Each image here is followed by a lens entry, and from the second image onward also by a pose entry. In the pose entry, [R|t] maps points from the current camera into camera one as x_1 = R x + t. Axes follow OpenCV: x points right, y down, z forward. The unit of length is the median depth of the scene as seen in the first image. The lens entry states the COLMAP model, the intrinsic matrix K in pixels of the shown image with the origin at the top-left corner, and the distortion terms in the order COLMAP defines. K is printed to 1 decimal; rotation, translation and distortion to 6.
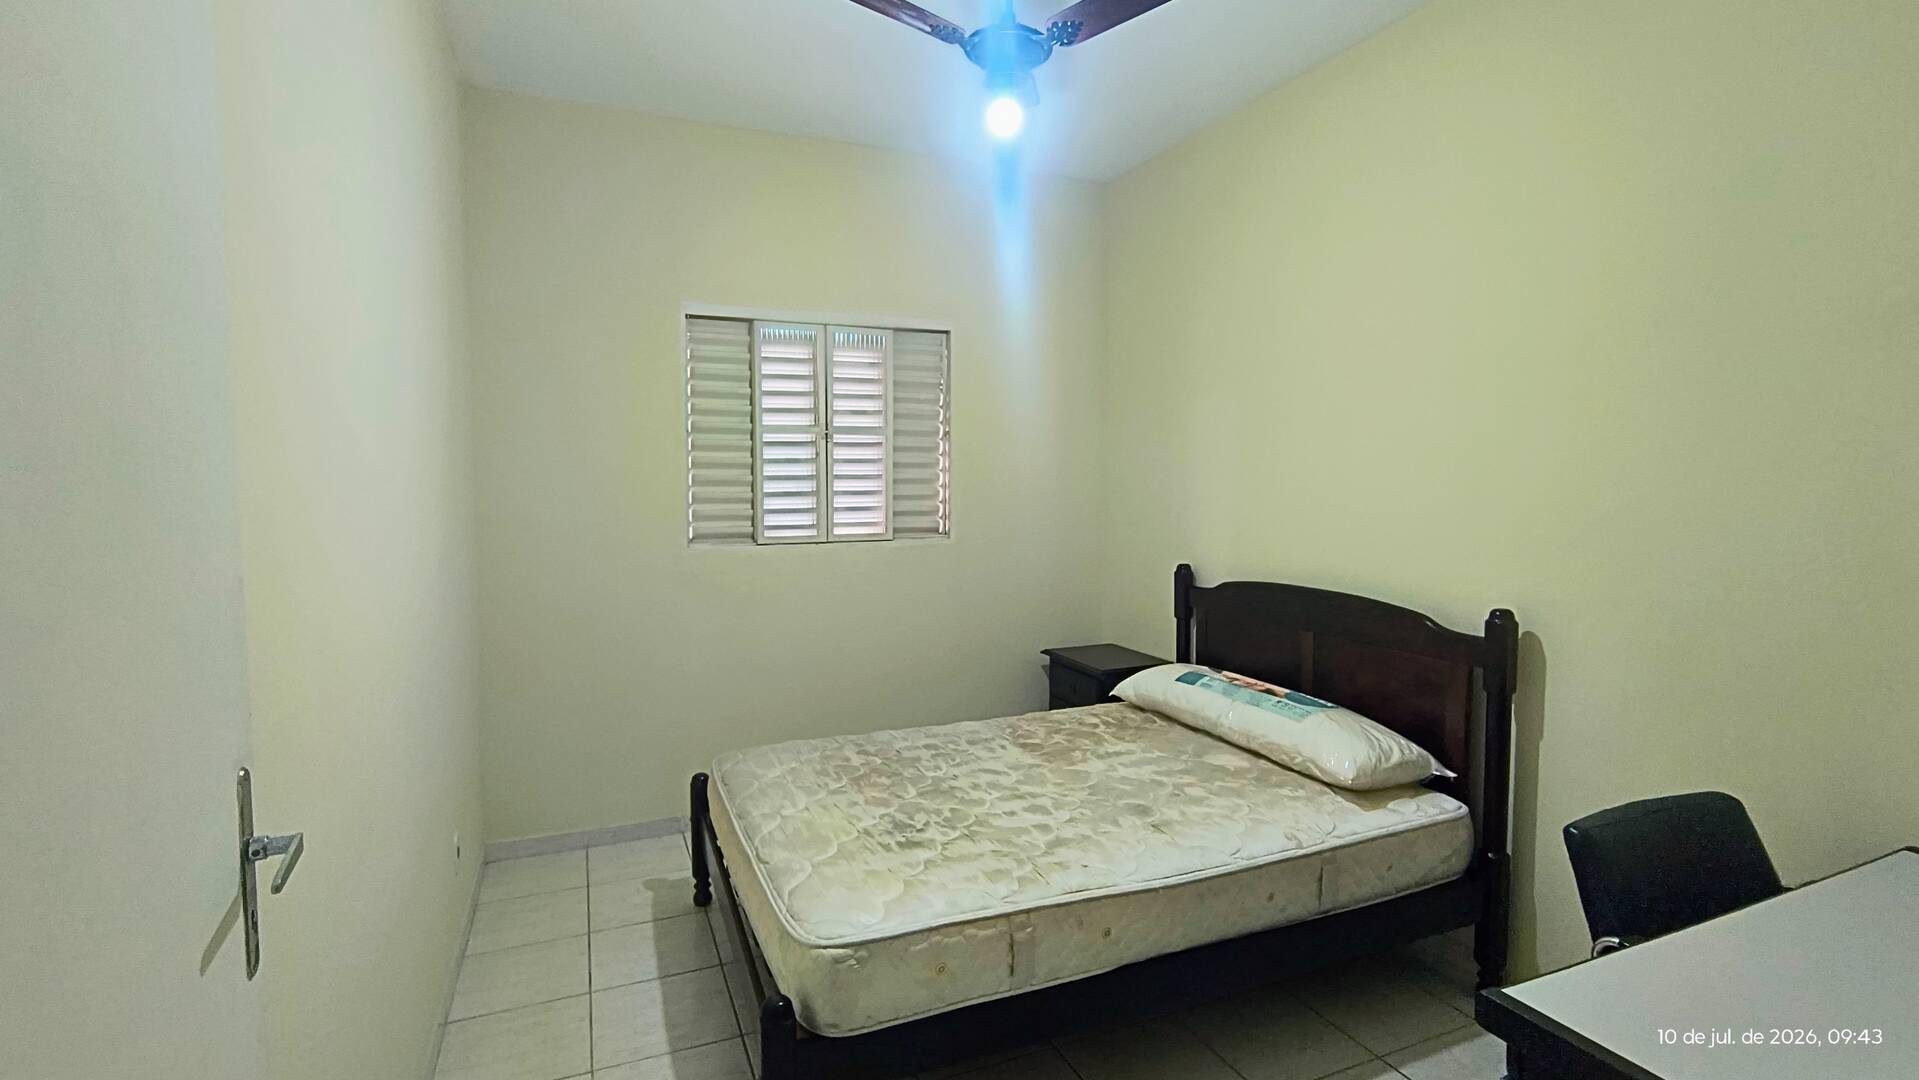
lens RADIAL K [[875.0, 0, 965.4], [0, 875.0, 536.8], [0, 0, 1]] dist [0.002449, 0.000037]
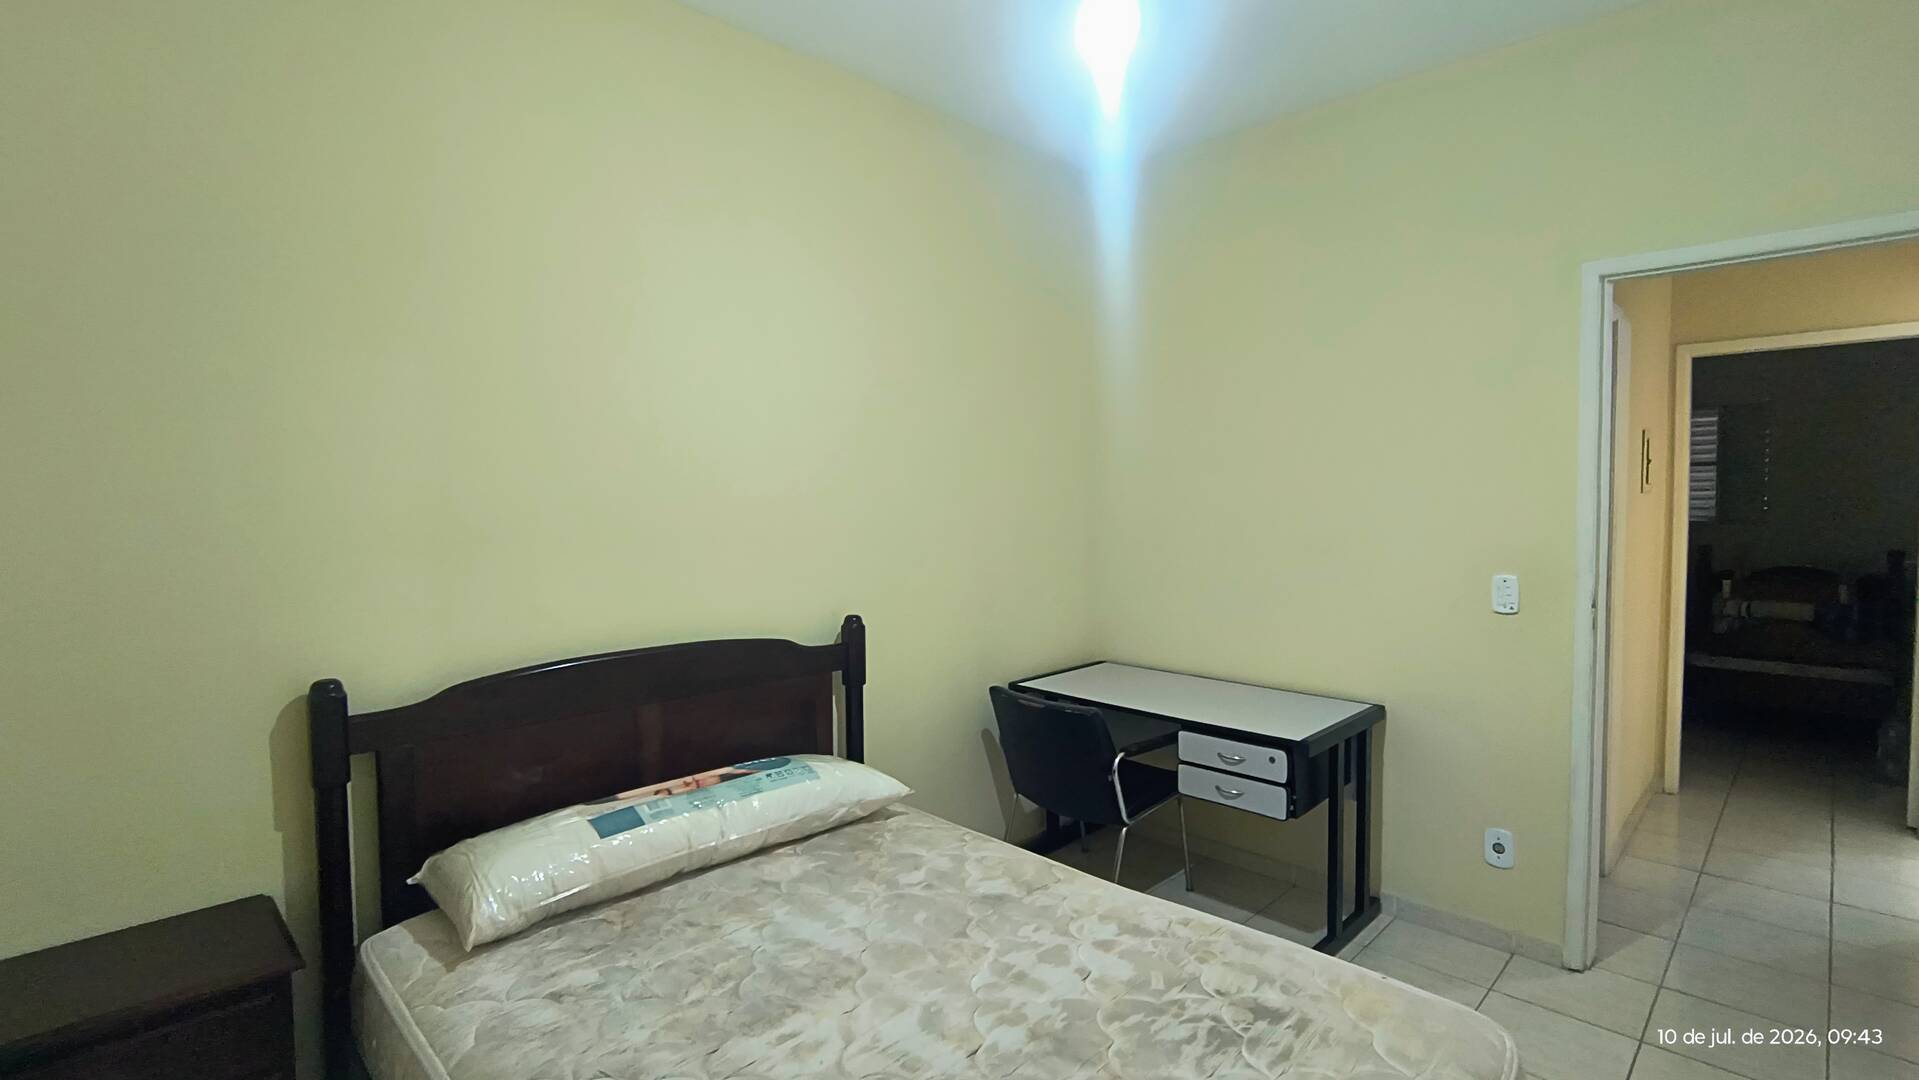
lens RADIAL K [[875.0, 0, 965.9], [0, 875.0, 540.4], [0, 0, 1]] dist [0.002449, 0.000037]
pose [[-0.379133, -0.037817, 0.924569, -0.538426], [0.057530, 0.996268, 0.064341, -0.088210], [-0.923552, 0.077584, -0.375542, 1.263815]]
